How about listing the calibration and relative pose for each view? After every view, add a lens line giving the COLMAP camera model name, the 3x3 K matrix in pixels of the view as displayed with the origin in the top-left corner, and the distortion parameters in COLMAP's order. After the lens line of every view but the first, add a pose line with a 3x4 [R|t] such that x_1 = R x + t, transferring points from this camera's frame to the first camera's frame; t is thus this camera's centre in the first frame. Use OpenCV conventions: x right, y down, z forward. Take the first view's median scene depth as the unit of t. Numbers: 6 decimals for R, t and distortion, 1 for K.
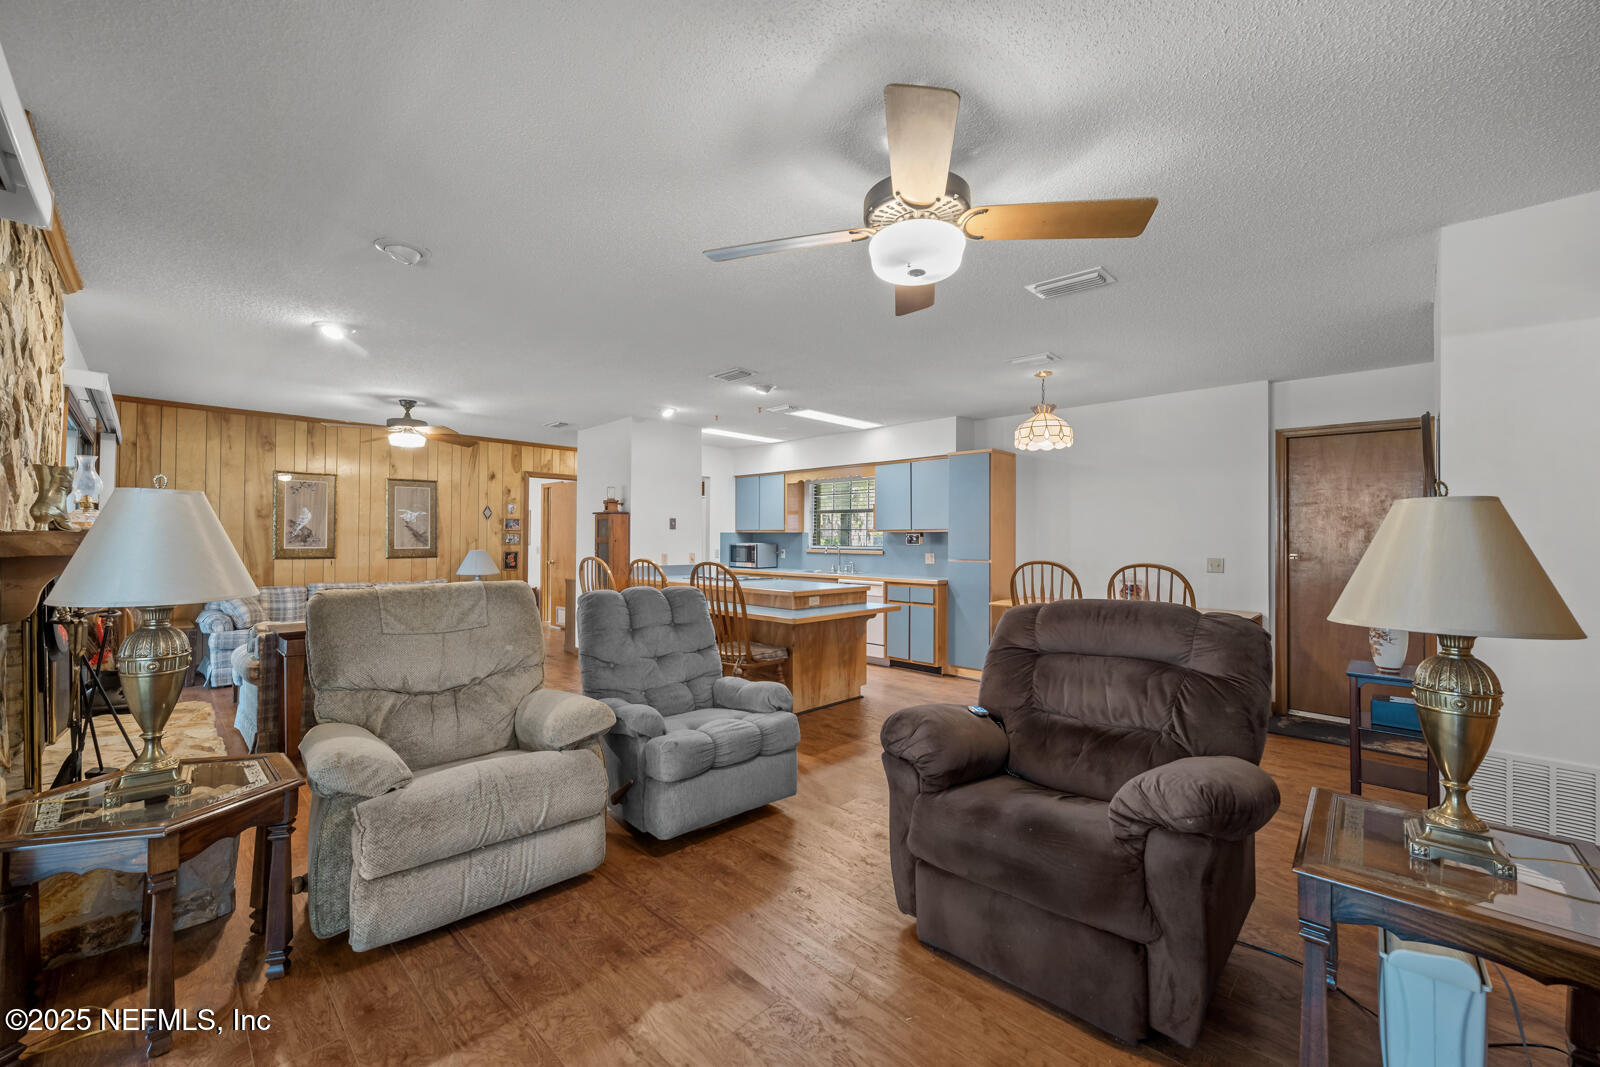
lens RADIAL K [[645.3, 0, 800.0], [0, 645.3, 533.5], [0, 0, 1]] dist [-0.001319, -0.000014]
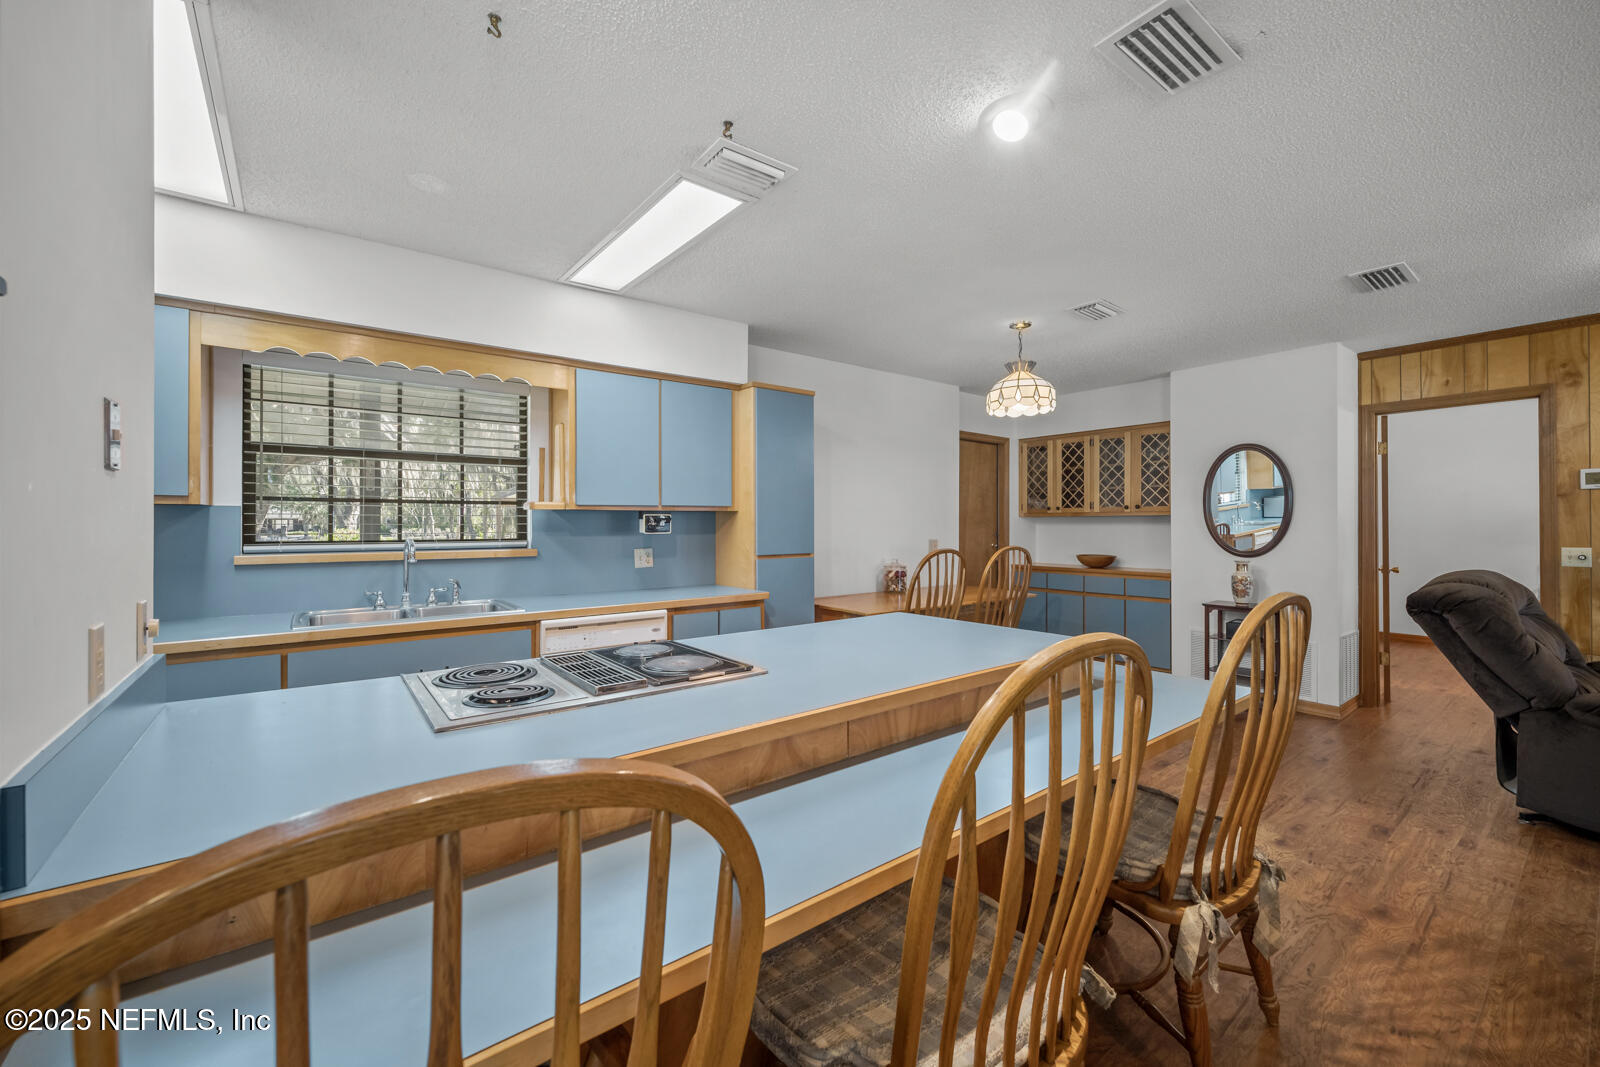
lens RADIAL K [[644.4, 0, 781.3], [0, 644.4, 520.4], [0, 0, 1]] dist [-0.000781, -0.000109]
pose [[0.138131, -0.001390, 0.990413, -0.337710], [-0.006201, 0.999978, 0.002268, 0.004438], [-0.990395, -0.006455, 0.138120, 0.822562]]
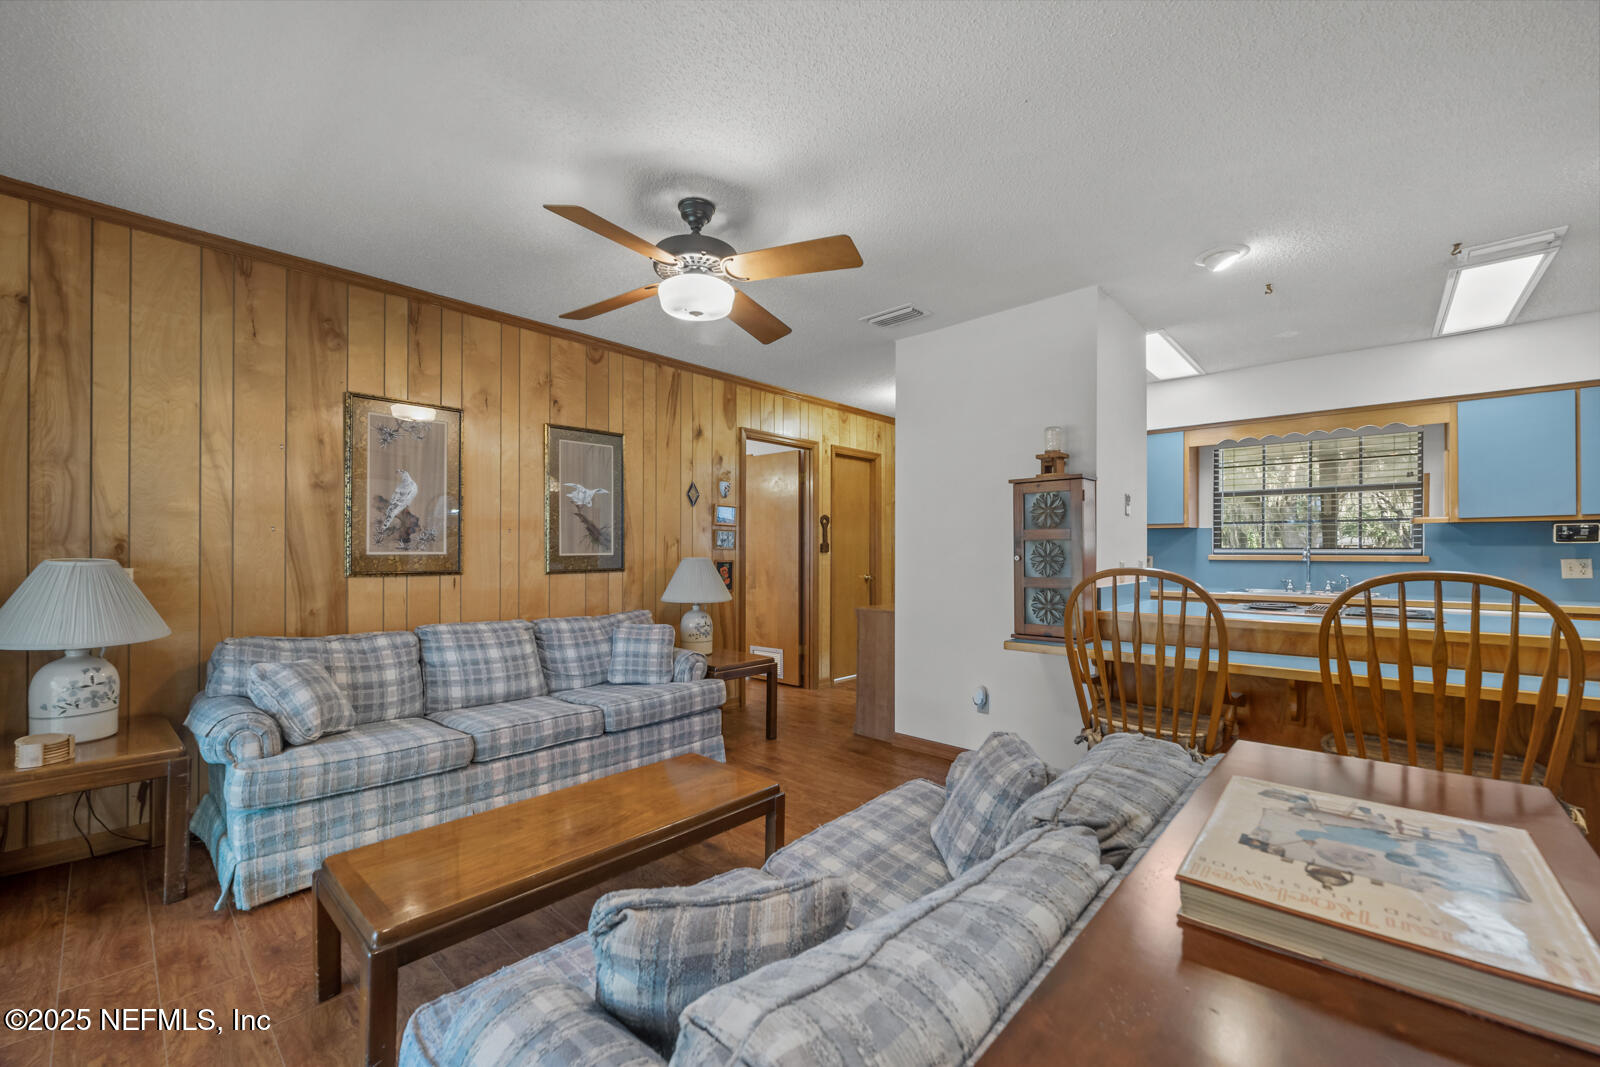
lens RADIAL K [[633.5, 0, 807.0], [0, 633.5, 551.9], [0, 0, 1]] dist [-0.000122, 0.000032]
pose [[0.998735, -0.004163, 0.050117, -0.489803], [0.003727, 0.999955, 0.008770, 0.018151], [-0.050151, -0.008572, 0.998705, 0.503626]]
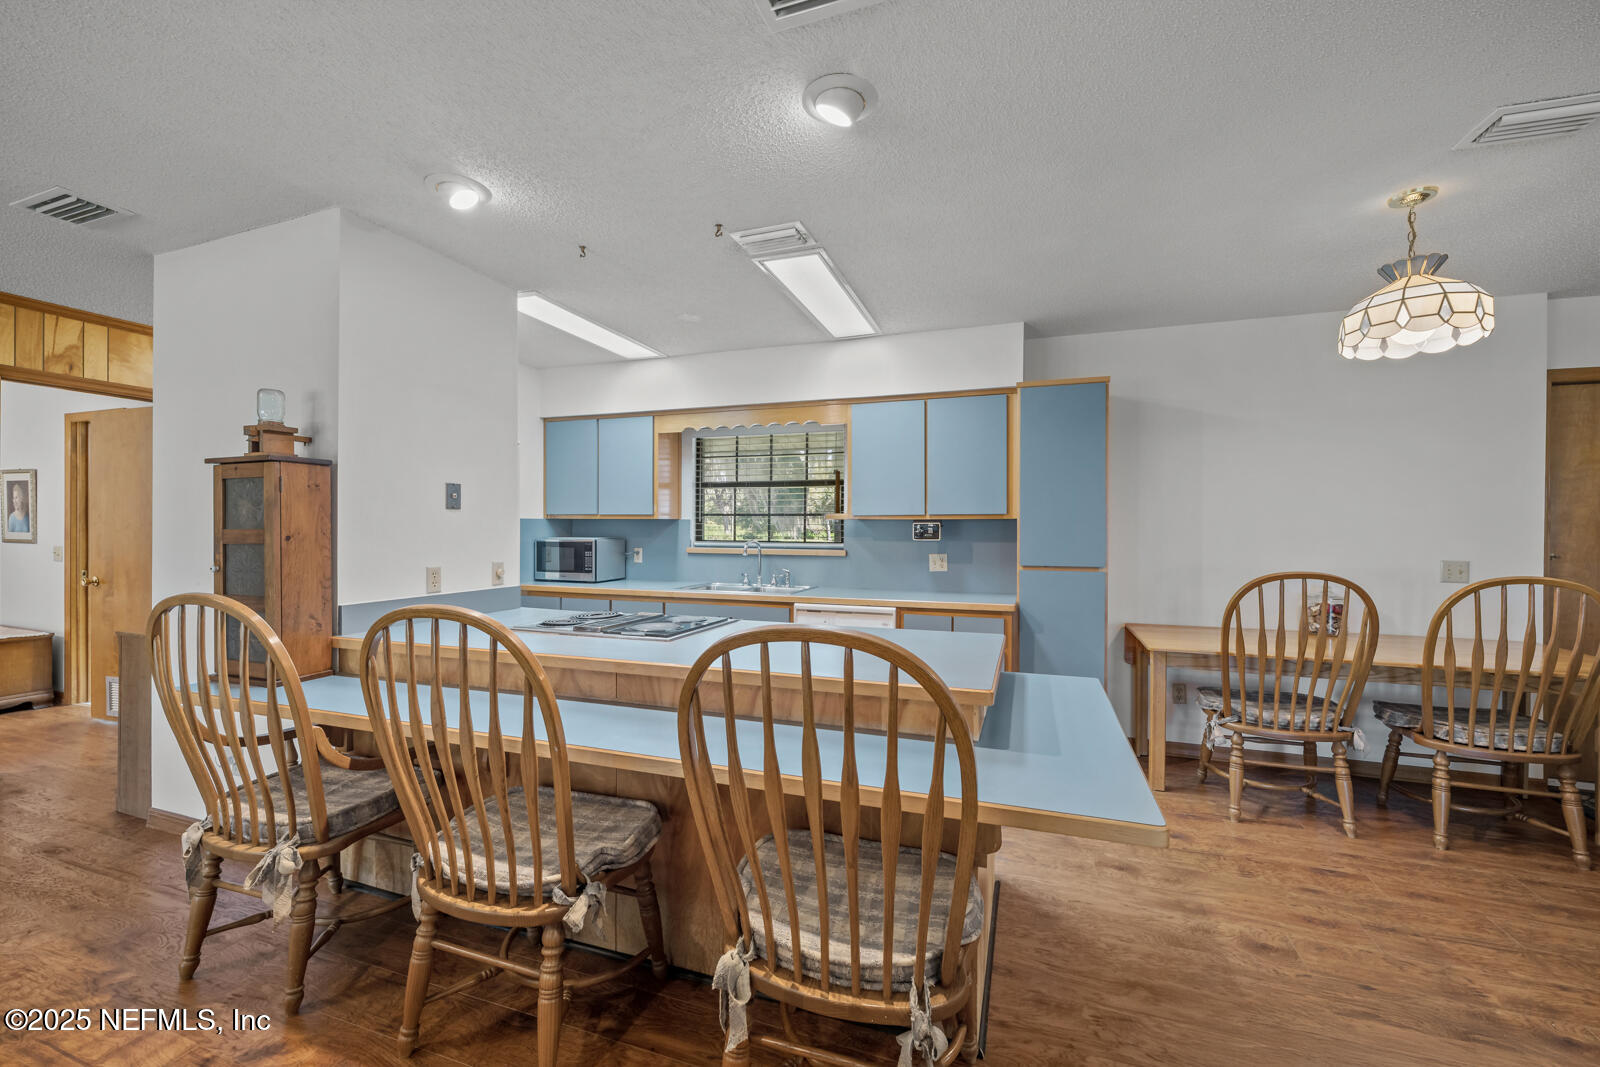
lens RADIAL K [[627.4, 0, 810.3], [0, 627.4, 531.4], [0, 0, 1]] dist [0.000588, 0.000103]
pose [[0.900477, -0.003668, 0.434888, -0.167091], [-0.002456, 0.999906, 0.013518, 0.001889], [-0.434896, -0.013240, 0.900383, 0.529784]]
